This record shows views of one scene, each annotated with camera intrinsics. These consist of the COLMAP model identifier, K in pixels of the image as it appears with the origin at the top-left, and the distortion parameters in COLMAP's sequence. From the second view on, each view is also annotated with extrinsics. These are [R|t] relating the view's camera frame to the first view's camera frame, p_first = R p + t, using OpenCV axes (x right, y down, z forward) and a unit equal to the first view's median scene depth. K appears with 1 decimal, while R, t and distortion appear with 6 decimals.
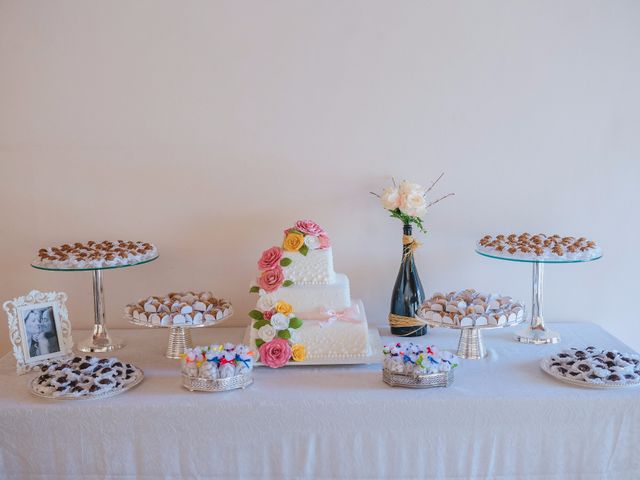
lens RADIAL K [[505.1, 0, 318.9], [0, 505.1, 236.8], [0, 0, 1]] dist [-0.003337, -0.008594]
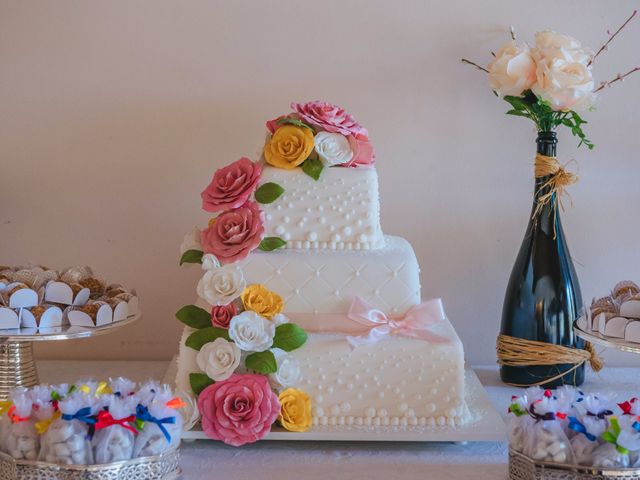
lens RADIAL K [[506.2, 0, 270.2], [0, 506.2, 364.7], [0, 0, 1]] dist [0.005188, 0.004182]
pose [[0.999562, 0.028773, 0.006912, -0.063831], [-0.028657, 0.999455, -0.016403, 0.199180], [-0.007380, 0.016198, 0.999842, 0.588146]]
